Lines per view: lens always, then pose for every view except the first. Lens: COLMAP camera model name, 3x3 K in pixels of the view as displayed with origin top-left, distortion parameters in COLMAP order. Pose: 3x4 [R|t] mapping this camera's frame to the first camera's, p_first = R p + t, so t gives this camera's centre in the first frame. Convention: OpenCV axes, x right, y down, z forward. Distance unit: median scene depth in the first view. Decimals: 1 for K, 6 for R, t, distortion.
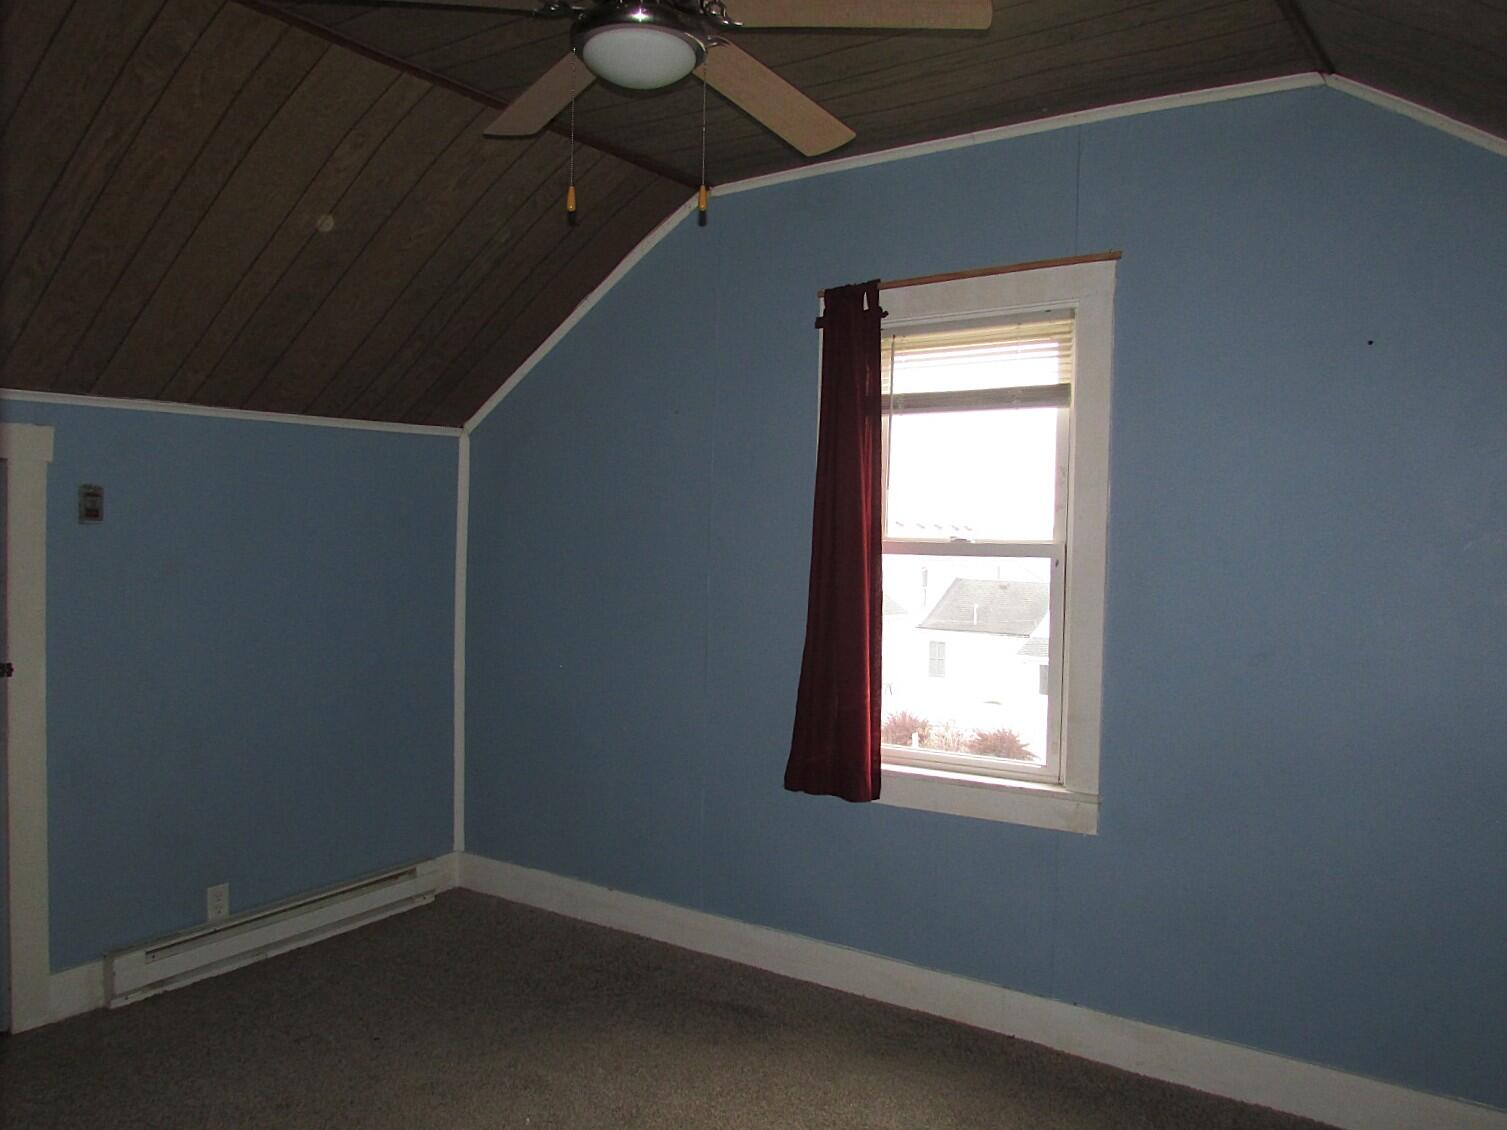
lens RADIAL K [[1125.2, 0, 753.5], [0, 1125.2, 565.0], [0, 0, 1]] dist [0.063799, -0.000183]
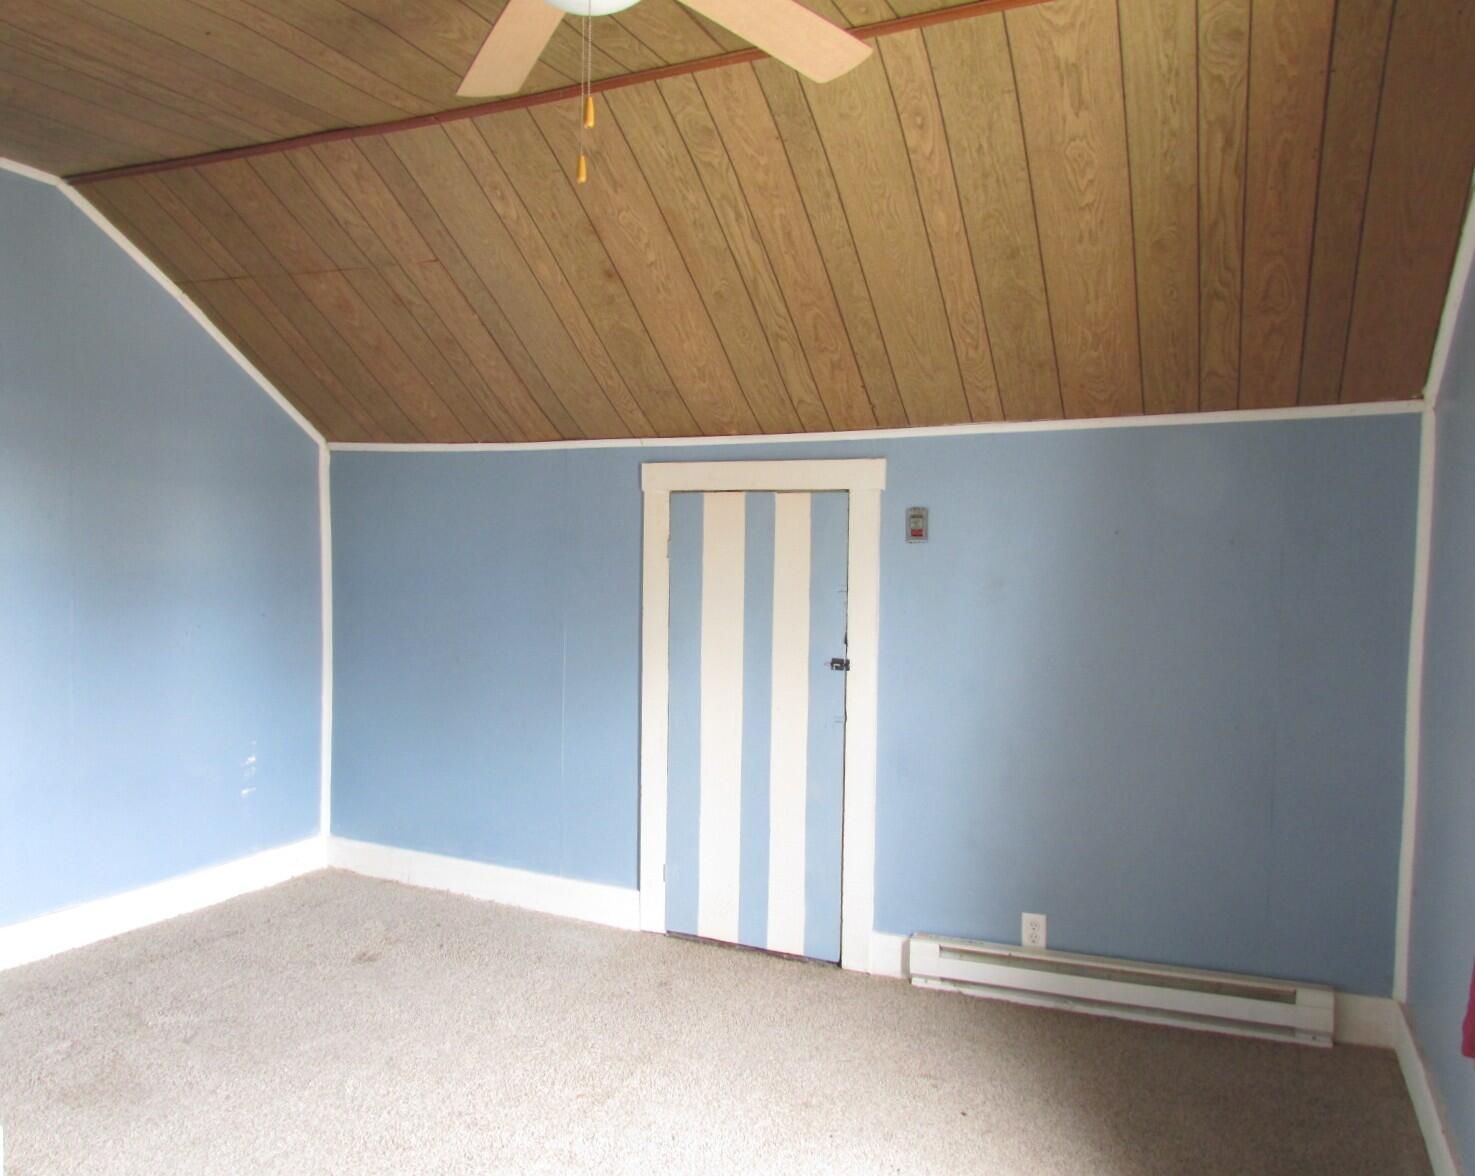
lens RADIAL K [[1174.5, 0, 737.5], [0, 1174.5, 588.0], [0, 0, 1]] dist [-0.022597, -0.002029]
pose [[0.192370, 0.027996, -0.980923, 0.494156], [-0.027191, 0.999361, 0.023189, -0.013928], [0.980946, 0.022211, 0.193008, 0.614052]]
